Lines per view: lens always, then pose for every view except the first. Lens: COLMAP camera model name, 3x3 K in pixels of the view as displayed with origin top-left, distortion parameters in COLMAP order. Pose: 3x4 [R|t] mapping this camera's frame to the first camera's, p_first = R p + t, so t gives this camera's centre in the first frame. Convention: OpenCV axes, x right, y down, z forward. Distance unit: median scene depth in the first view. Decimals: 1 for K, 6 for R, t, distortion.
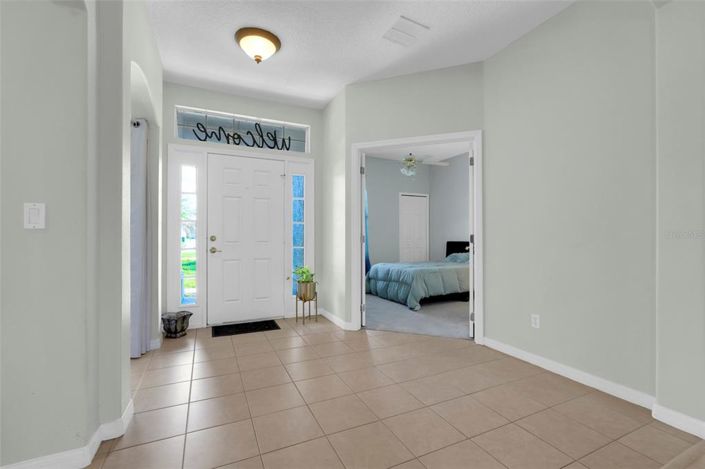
lens RADIAL K [[310.3, 0, 352.0], [0, 310.3, 234.3], [0, 0, 1]] dist [-0.000679, 0.001710]
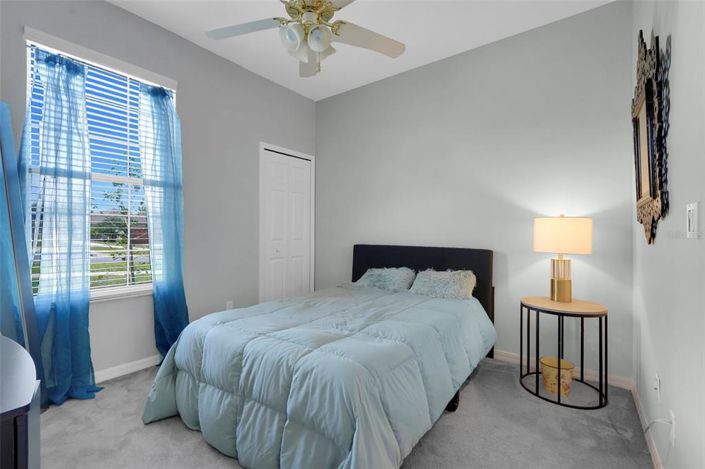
lens RADIAL K [[310.3, 0, 348.9], [0, 310.3, 231.3], [0, 0, 1]] dist [-0.000679, 0.001710]
pose [[0.885744, 0.001778, 0.464171, 0.072036], [-0.003899, 0.999986, 0.003608, -0.003549], [-0.464158, -0.005006, 0.885738, 0.688428]]
